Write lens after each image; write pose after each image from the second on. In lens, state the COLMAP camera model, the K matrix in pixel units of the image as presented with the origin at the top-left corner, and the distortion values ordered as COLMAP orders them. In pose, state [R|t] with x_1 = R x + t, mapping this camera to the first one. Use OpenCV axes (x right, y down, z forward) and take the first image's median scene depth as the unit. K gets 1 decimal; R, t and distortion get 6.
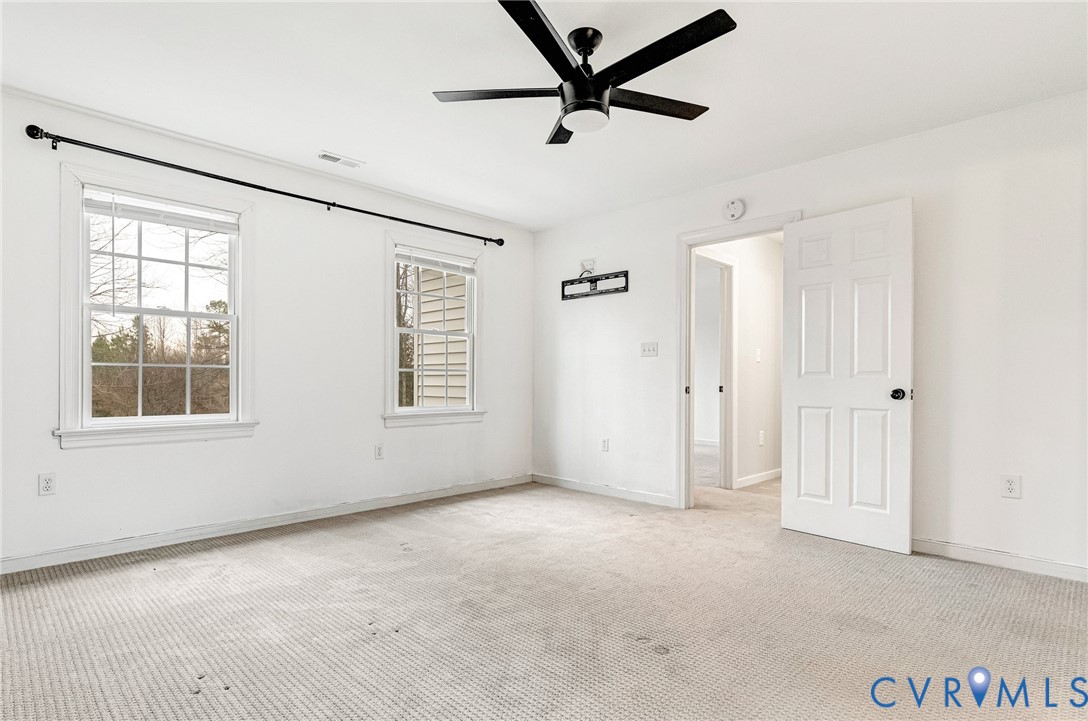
lens RADIAL K [[569.7, 0, 546.6], [0, 569.7, 382.1], [0, 0, 1]] dist [0.019807, 0.000169]
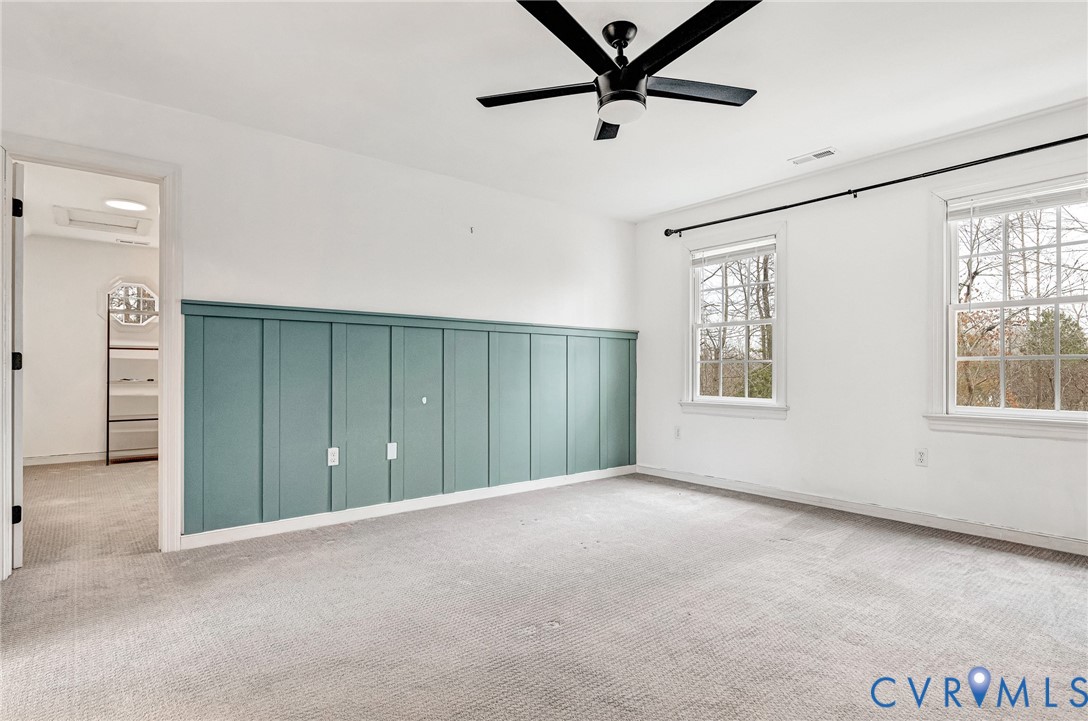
lens RADIAL K [[557.6, 0, 542.8], [0, 557.6, 366.8], [0, 0, 1]] dist [0.007076, 0.000643]
pose [[-0.100038, -0.008542, -0.994947, 0.656723], [-0.001948, 0.999963, -0.008389, -0.002473], [0.994982, 0.001099, -0.100051, 0.602274]]
